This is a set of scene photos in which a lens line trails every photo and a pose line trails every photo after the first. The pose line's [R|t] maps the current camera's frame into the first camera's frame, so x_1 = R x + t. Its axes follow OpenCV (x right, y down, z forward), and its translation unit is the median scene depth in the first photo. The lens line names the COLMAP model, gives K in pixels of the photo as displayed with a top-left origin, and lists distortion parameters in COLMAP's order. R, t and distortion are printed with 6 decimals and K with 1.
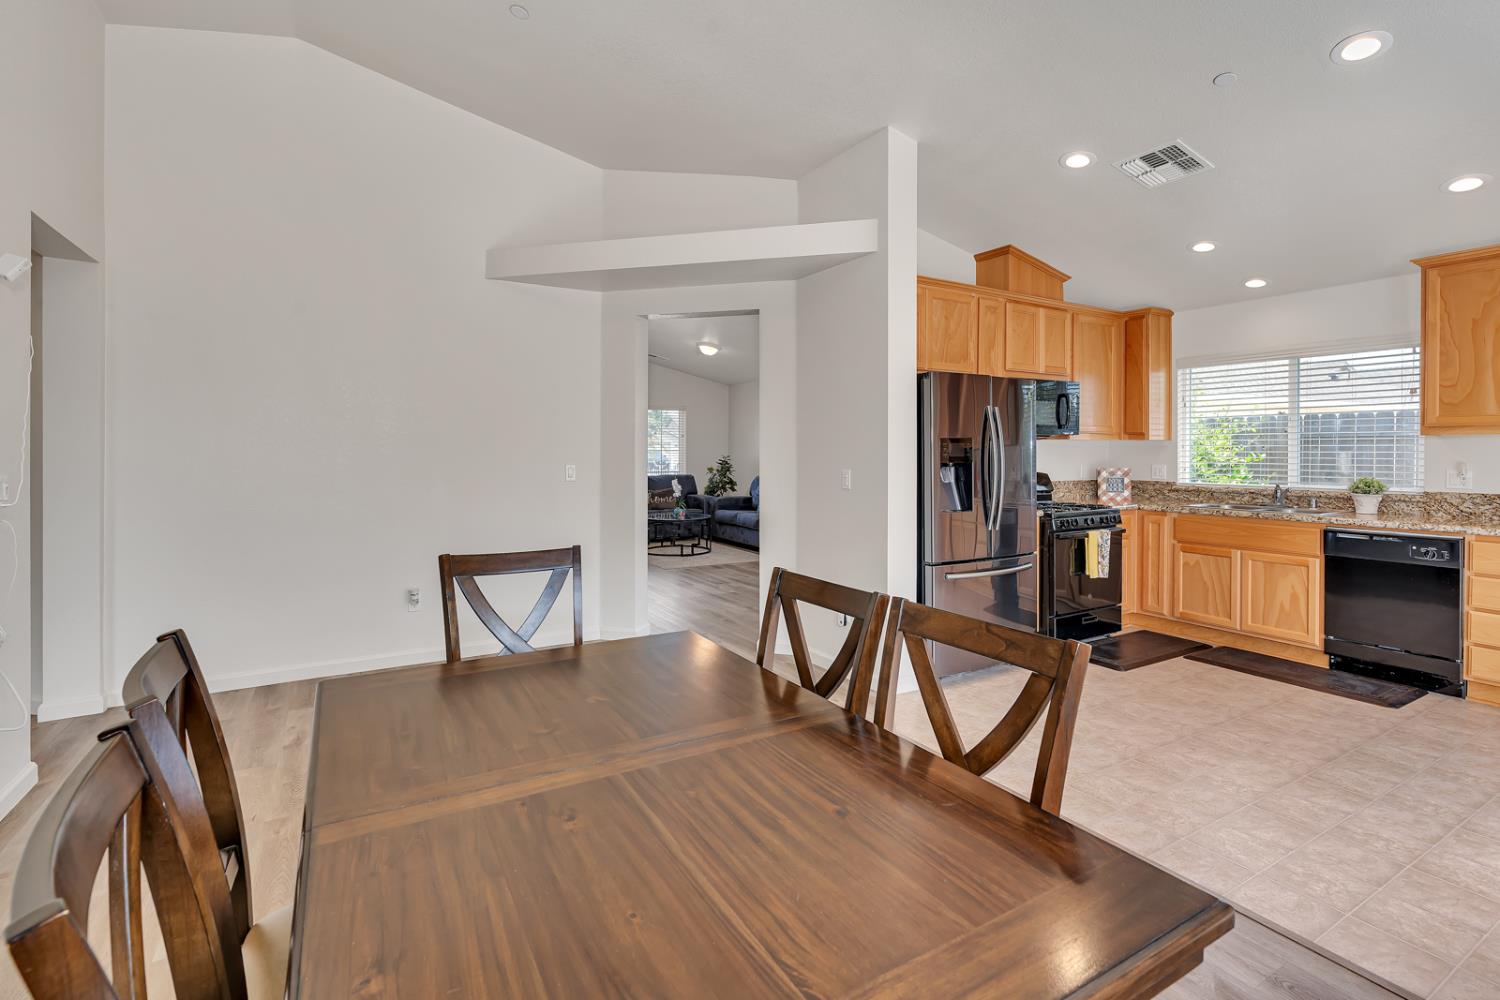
lens RADIAL K [[686.4, 0, 751.8], [0, 686.4, 462.2], [0, 0, 1]] dist [-0.000259, 0.000192]
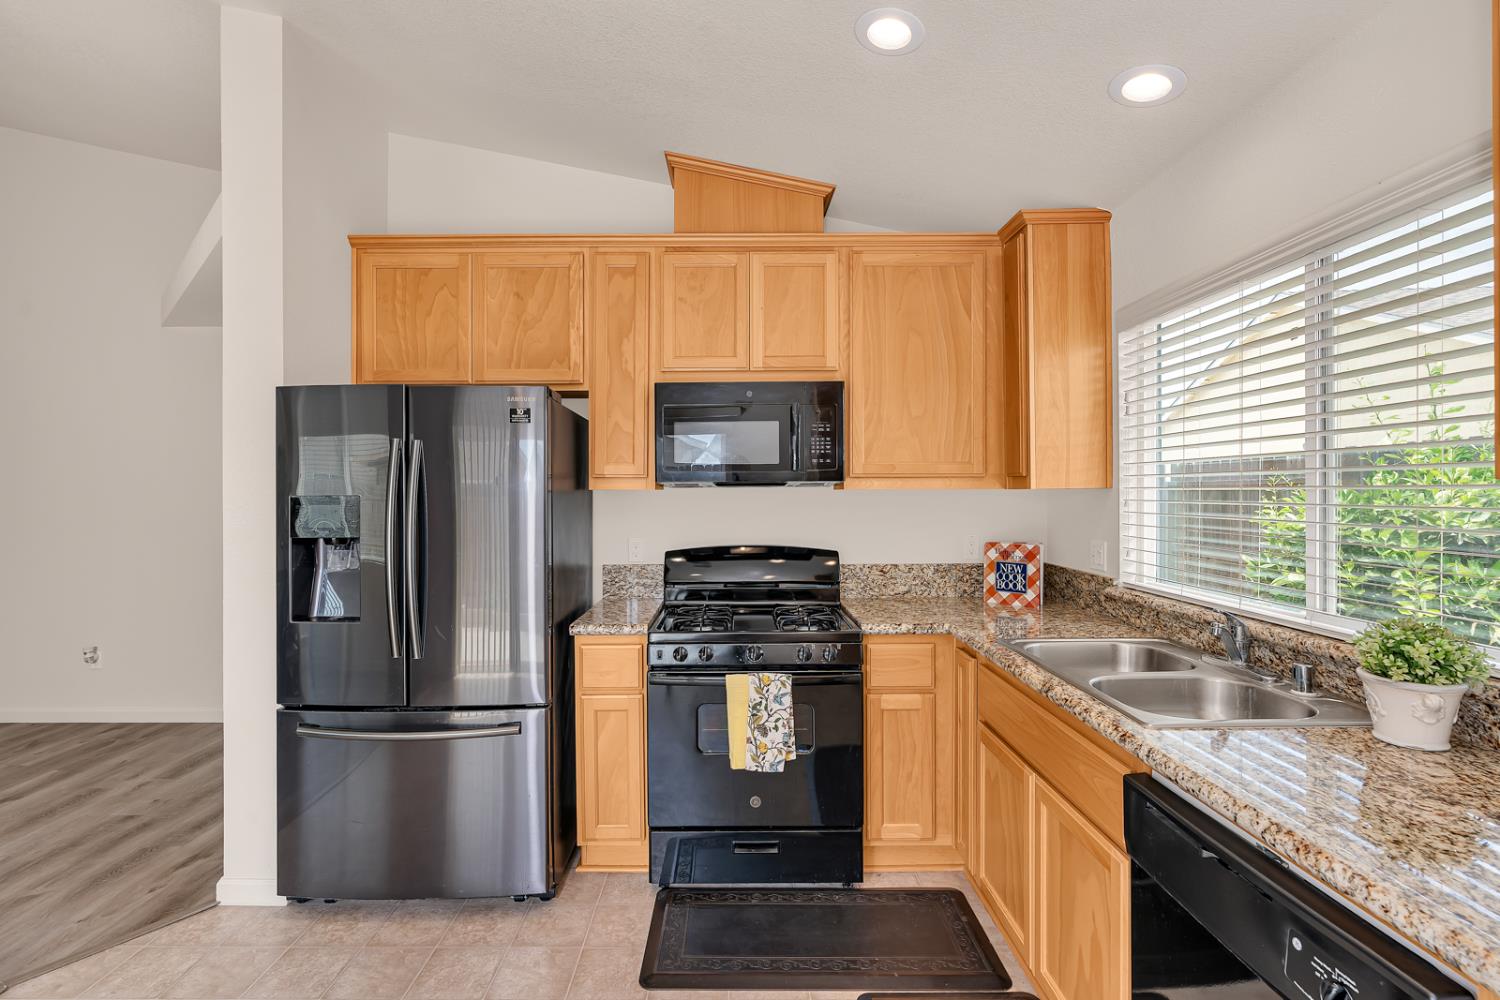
lens RADIAL K [[686.4, 0, 748.3], [0, 686.4, 492.0], [0, 0, 1]] dist [-0.000259, 0.000192]
pose [[0.860252, -0.006109, -0.509833, 0.981710], [-0.003465, 0.999835, -0.017827, -0.030895], [0.509858, 0.017103, 0.860088, 0.735725]]
